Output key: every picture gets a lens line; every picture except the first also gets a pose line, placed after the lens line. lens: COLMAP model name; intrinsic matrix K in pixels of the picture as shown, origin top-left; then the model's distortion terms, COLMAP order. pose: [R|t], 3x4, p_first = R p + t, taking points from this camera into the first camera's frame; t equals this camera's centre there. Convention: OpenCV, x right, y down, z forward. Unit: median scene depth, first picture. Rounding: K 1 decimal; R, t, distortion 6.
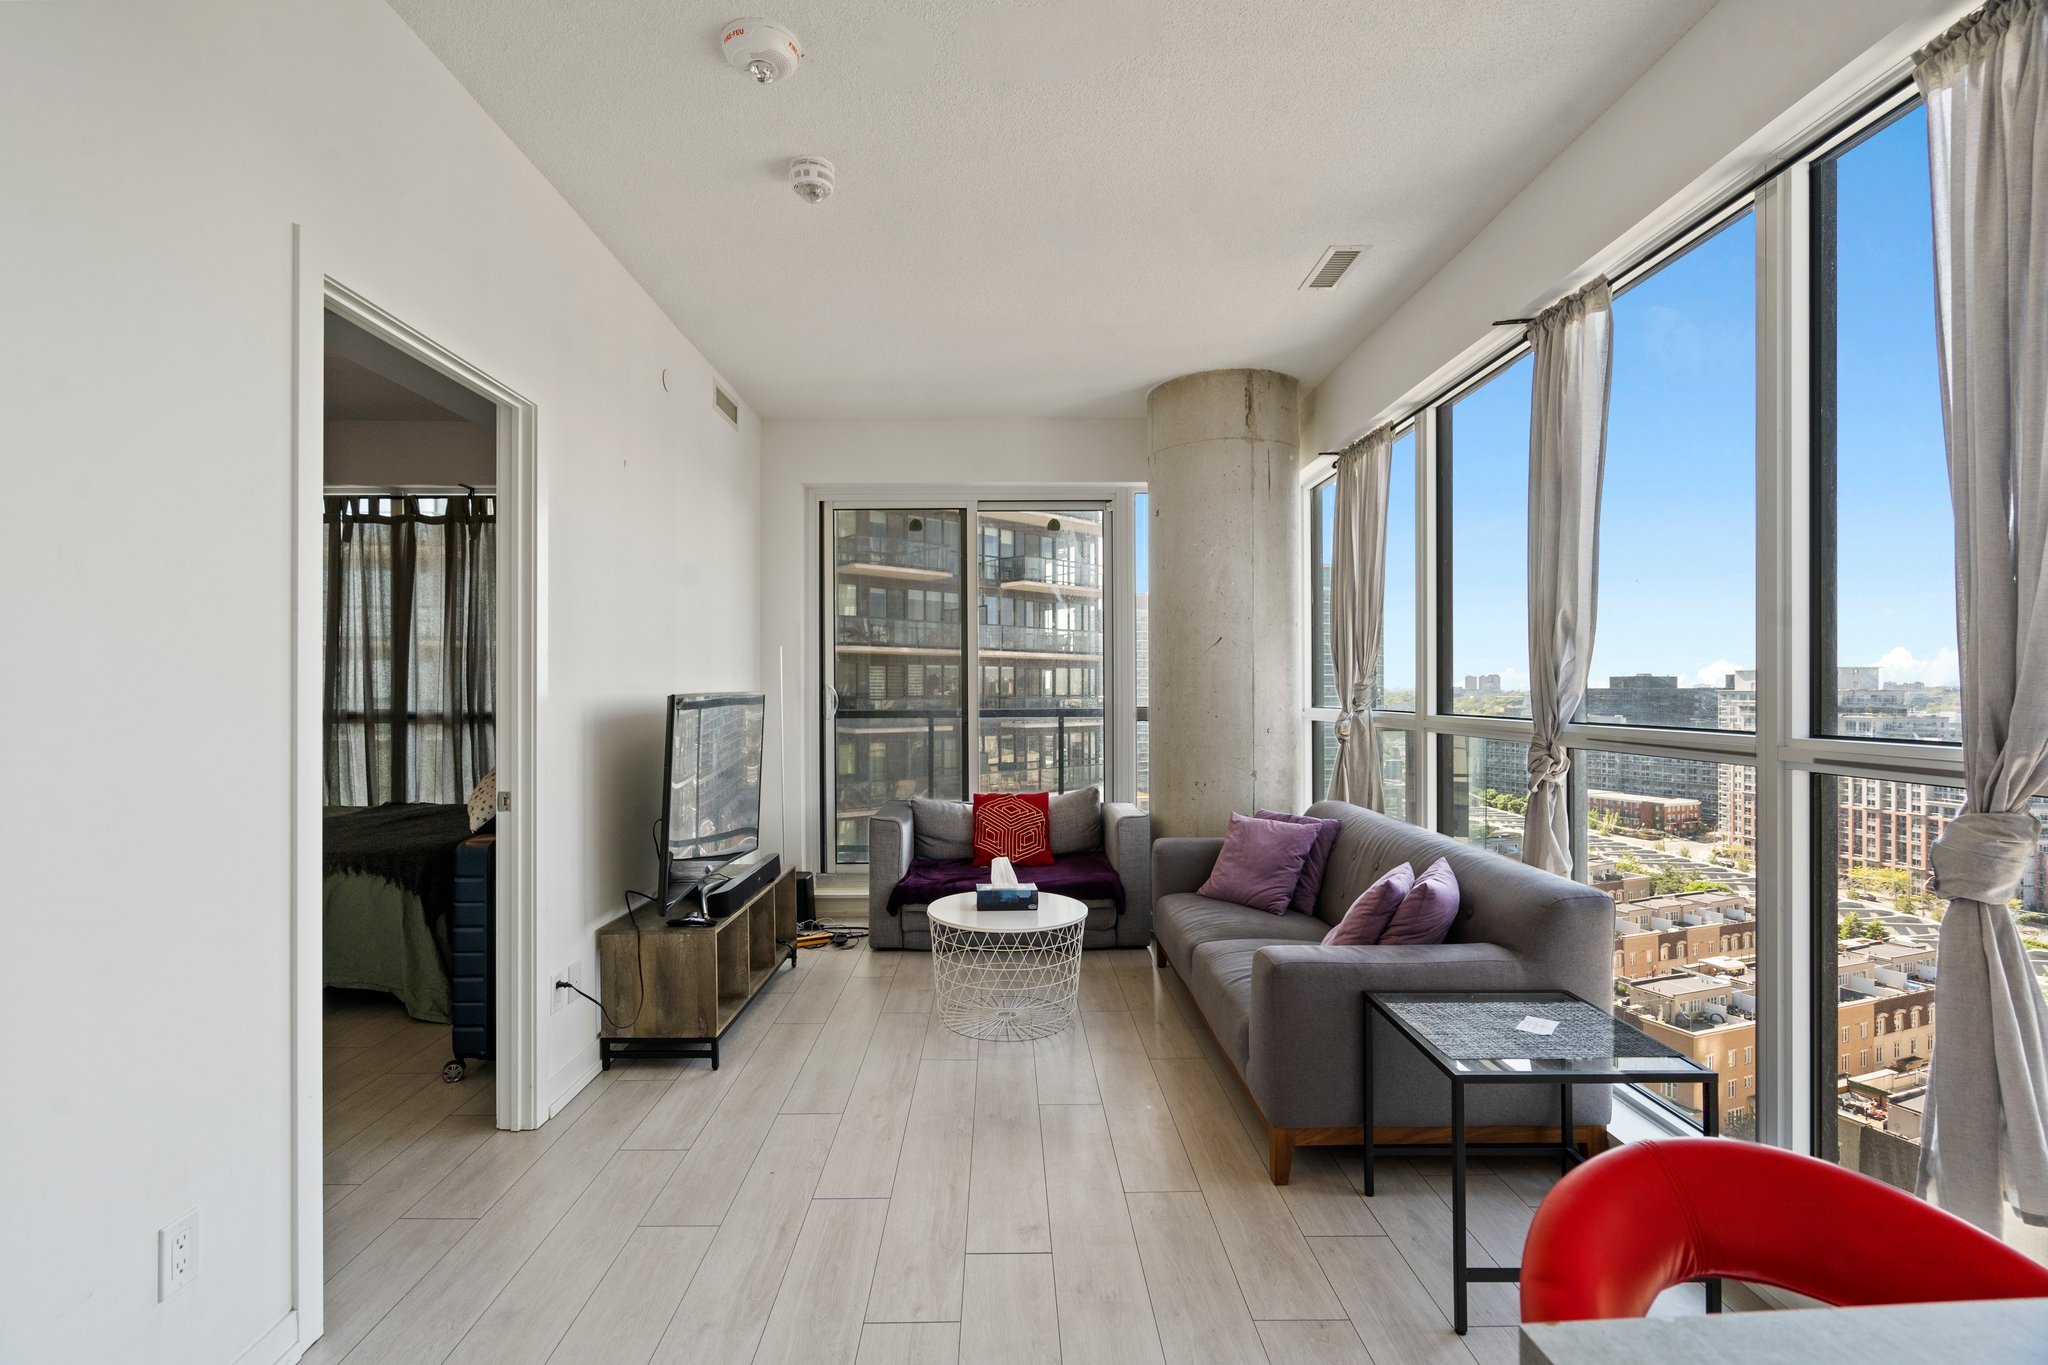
lens RADIAL K [[933.8, 0, 1004.5], [0, 933.8, 691.0], [0, 0, 1]] dist [-0.010111, 0.004370]
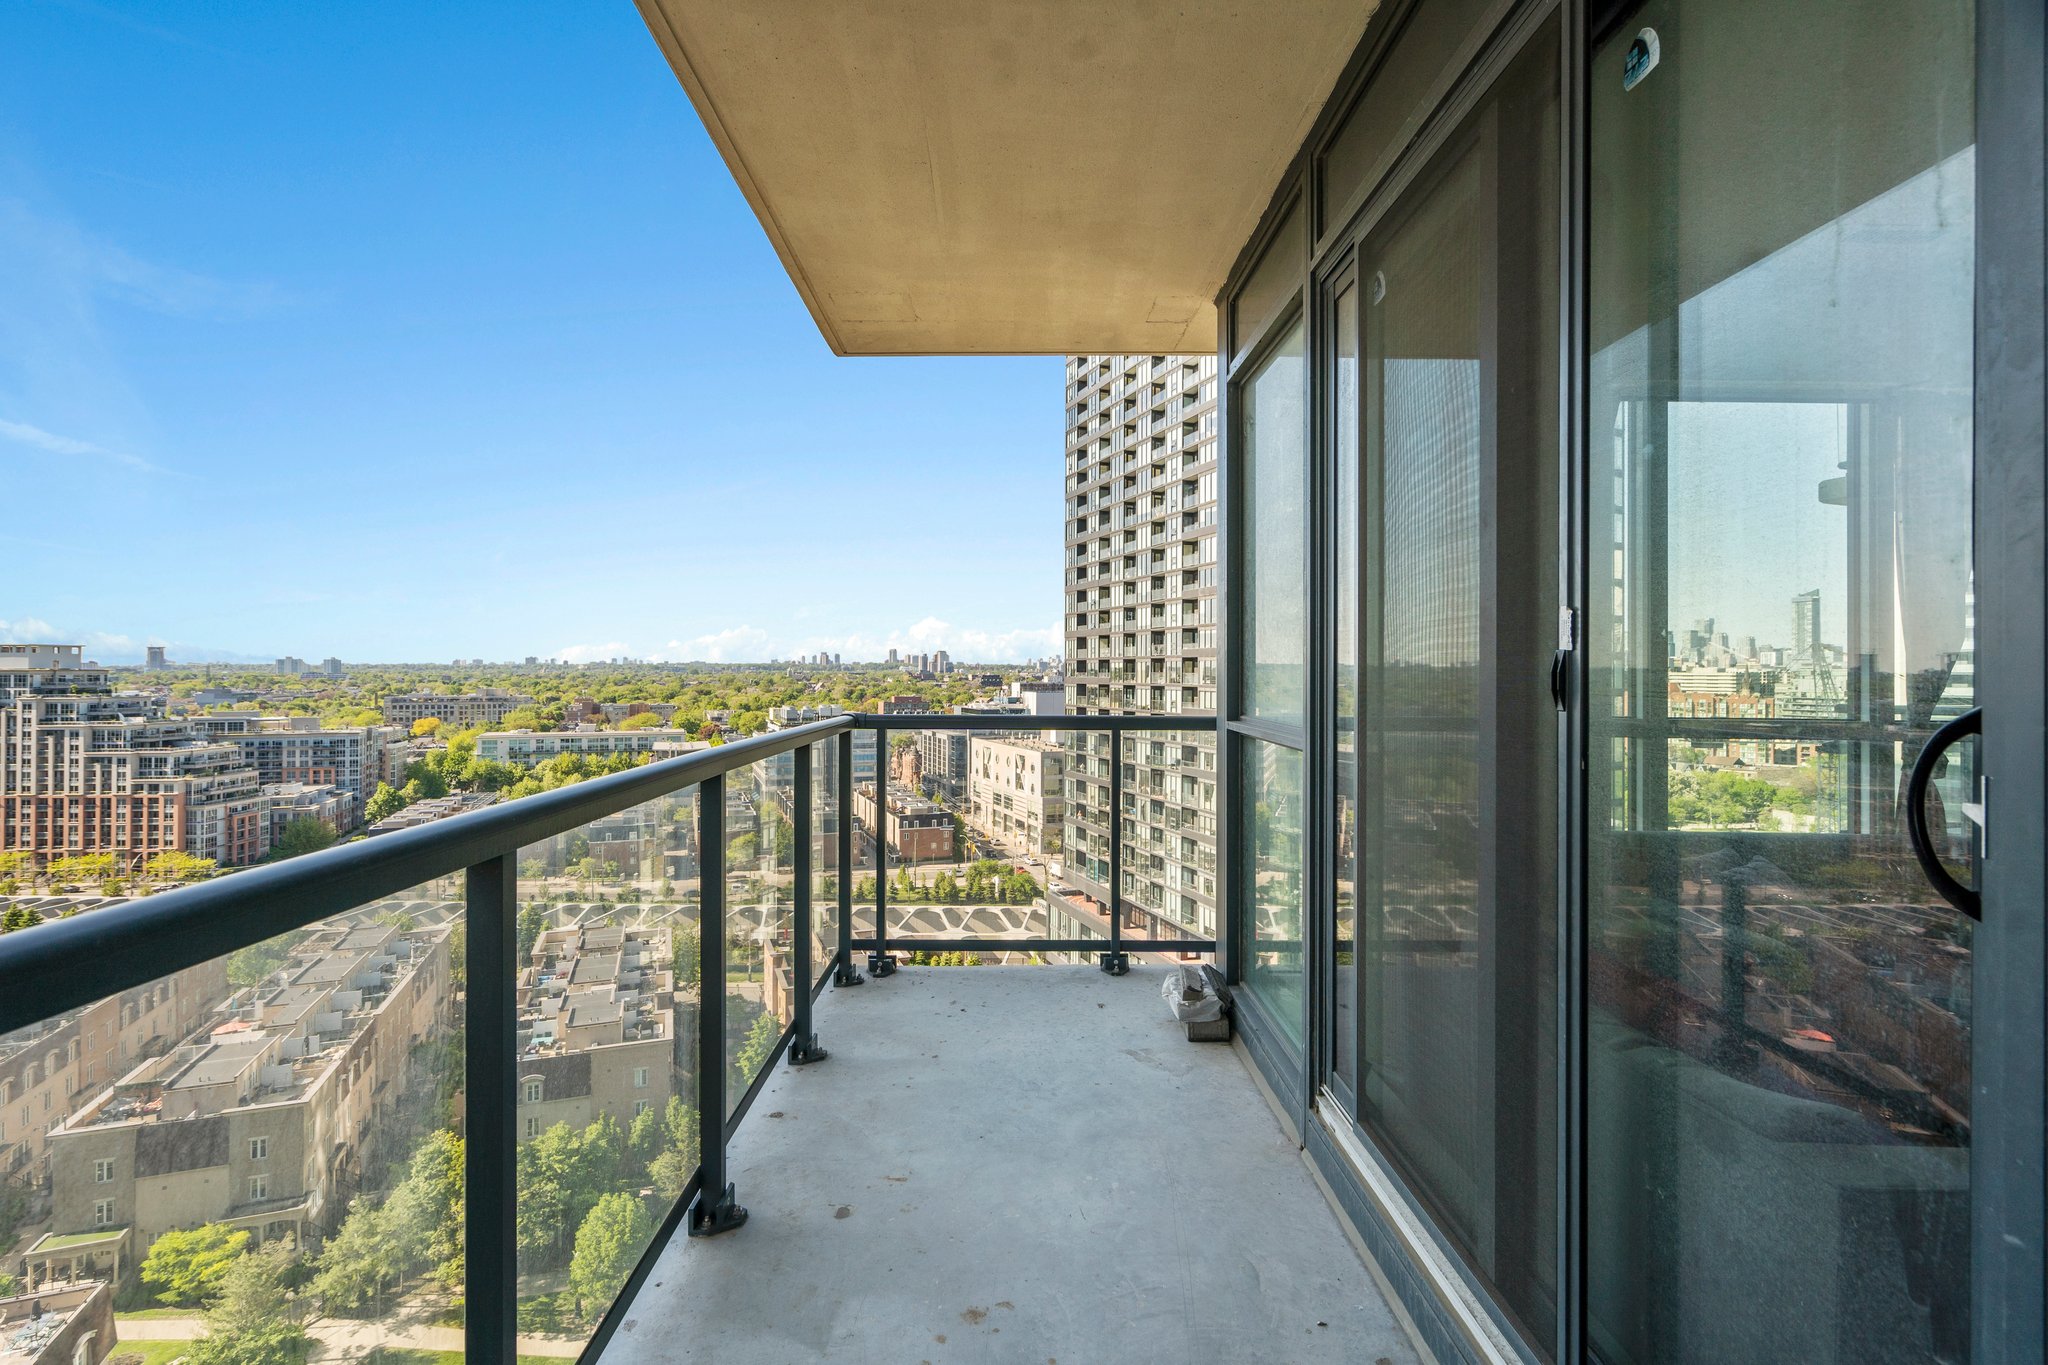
lens RADIAL K [[933.8, 0, 1010.9], [0, 933.8, 664.0], [0, 0, 1]] dist [-0.010111, 0.004370]
pose [[-0.000280, 0.009204, 0.999958, -0.402776], [-0.002606, 0.999954, -0.009205, -0.008721], [-0.999997, -0.002609, -0.000256, 1.347431]]
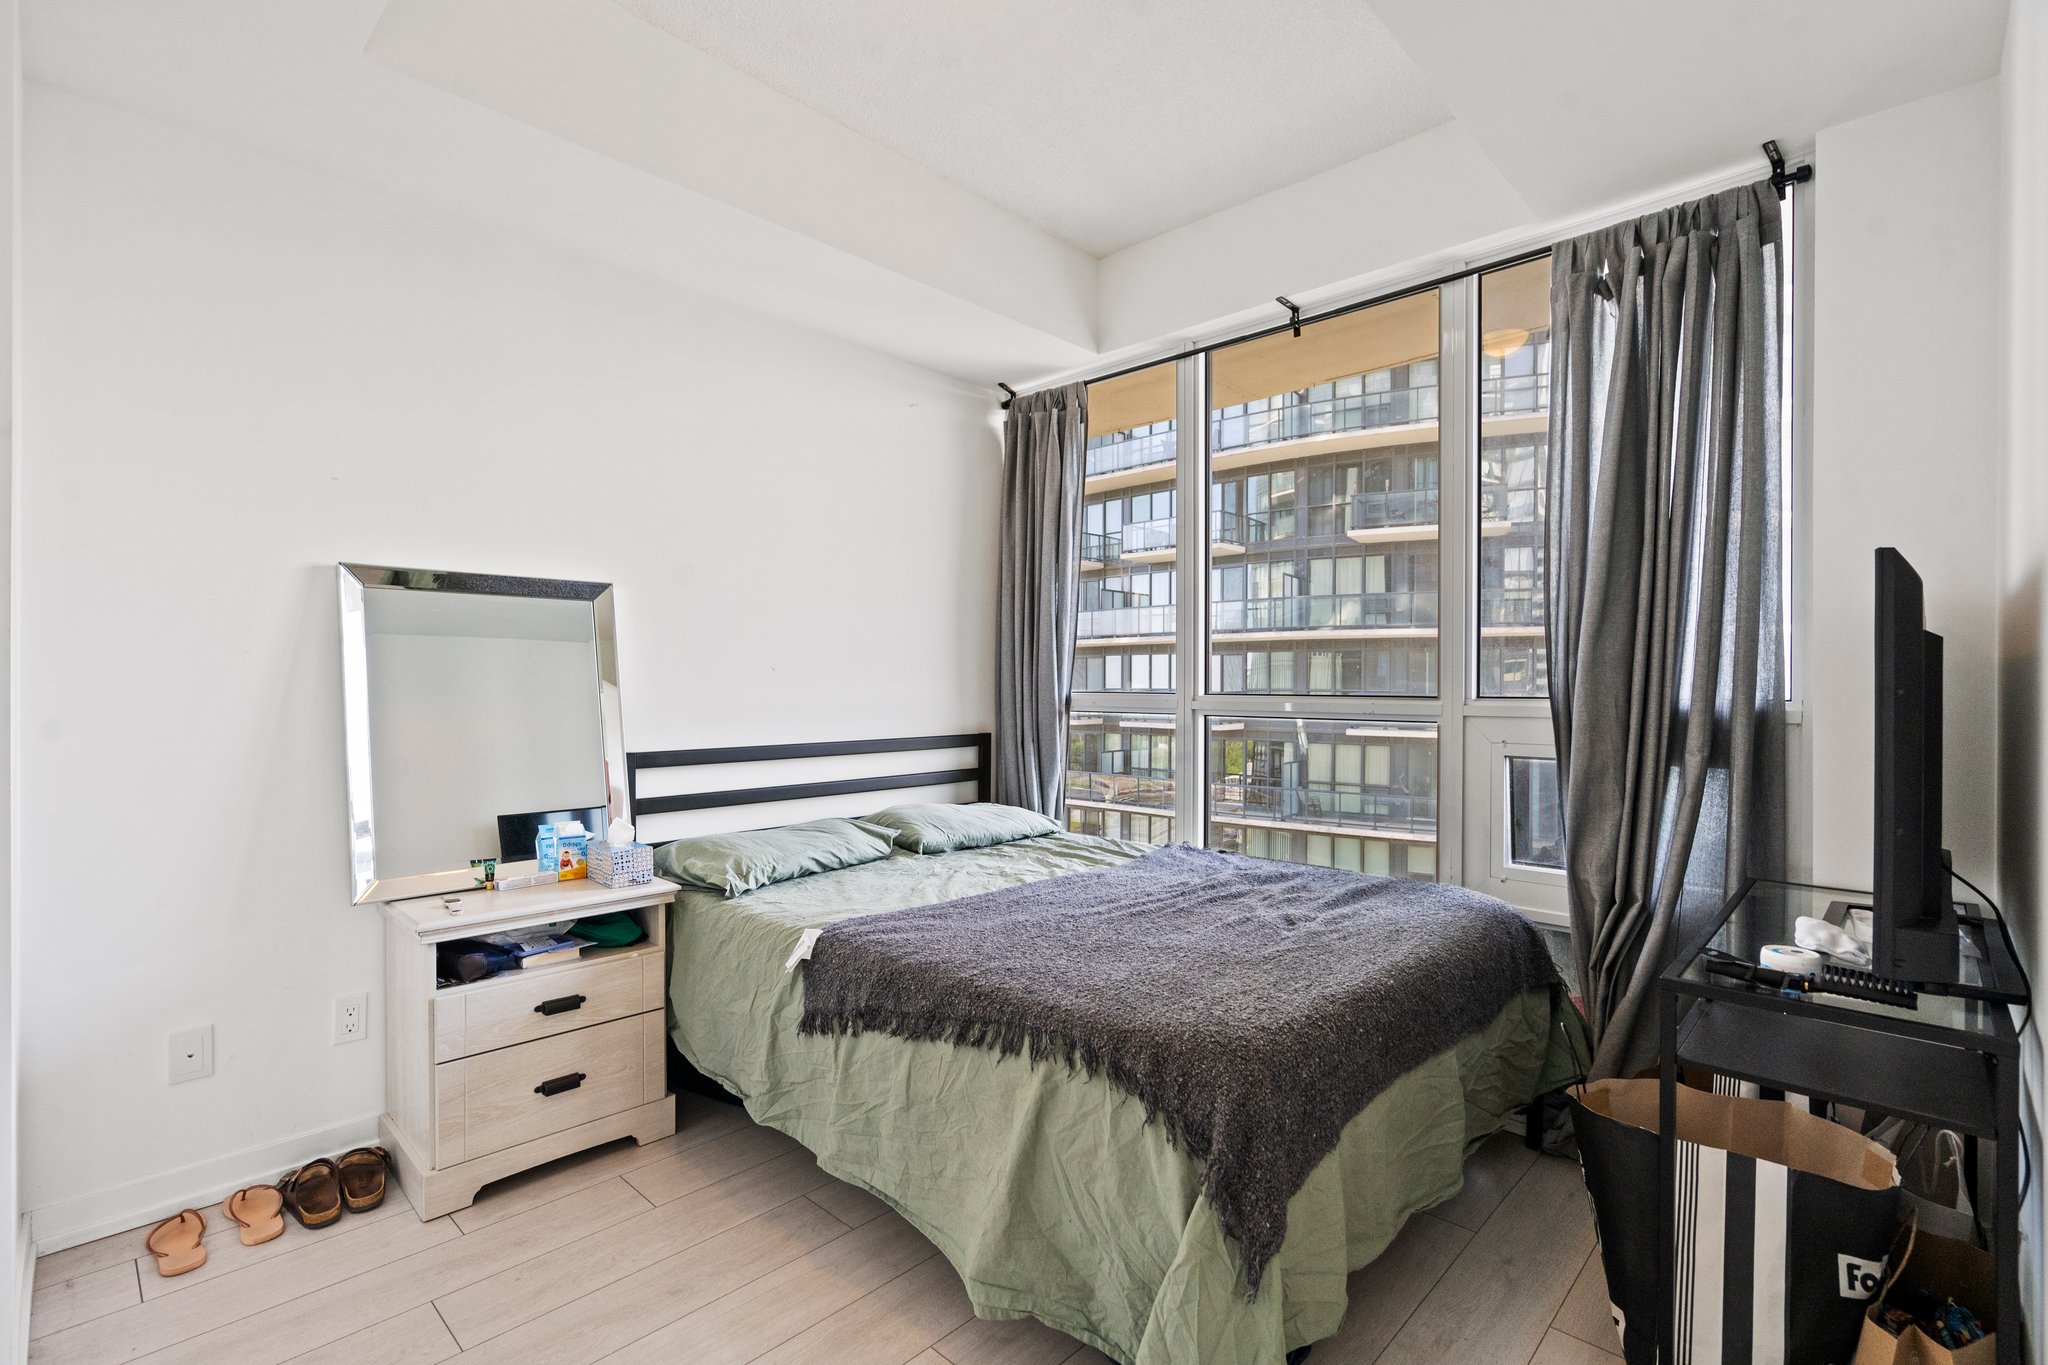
lens RADIAL K [[933.8, 0, 1010.4], [0, 933.8, 685.2], [0, 0, 1]] dist [-0.010111, 0.004370]
pose [[0.724388, 0.004646, -0.689377, -0.333039], [-0.004867, 0.999987, 0.001625, 0.015782], [0.689375, 0.002178, 0.724401, 0.515288]]
